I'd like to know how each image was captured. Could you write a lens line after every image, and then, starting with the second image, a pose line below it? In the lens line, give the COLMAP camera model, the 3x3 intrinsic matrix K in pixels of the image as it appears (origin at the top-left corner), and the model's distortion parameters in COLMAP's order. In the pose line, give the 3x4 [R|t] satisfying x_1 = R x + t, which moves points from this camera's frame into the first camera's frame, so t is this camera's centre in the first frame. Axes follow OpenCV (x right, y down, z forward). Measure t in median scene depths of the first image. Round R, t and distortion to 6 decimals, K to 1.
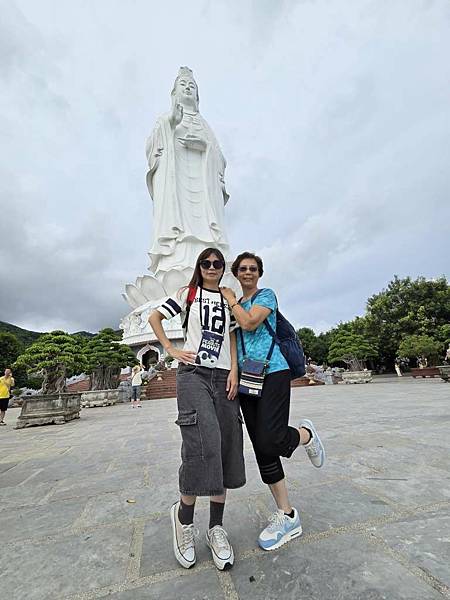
lens RADIAL K [[248.8, 0, 225.0], [0, 248.8, 300.0], [0, 0, 1]] dist [0.001235, -0.000011]
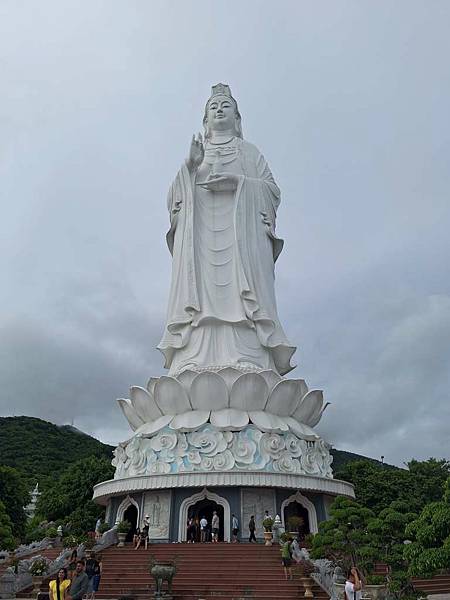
lens RADIAL K [[412.9, 0, 225.2], [0, 412.9, 293.5], [0, 0, 1]] dist [0.108261, -0.128200]
pose [[0.920144, -0.140780, -0.365398, 0.309168], [0.060405, 0.972999, -0.222764, -0.061216], [0.386893, 0.182903, 0.903803, -0.019550]]
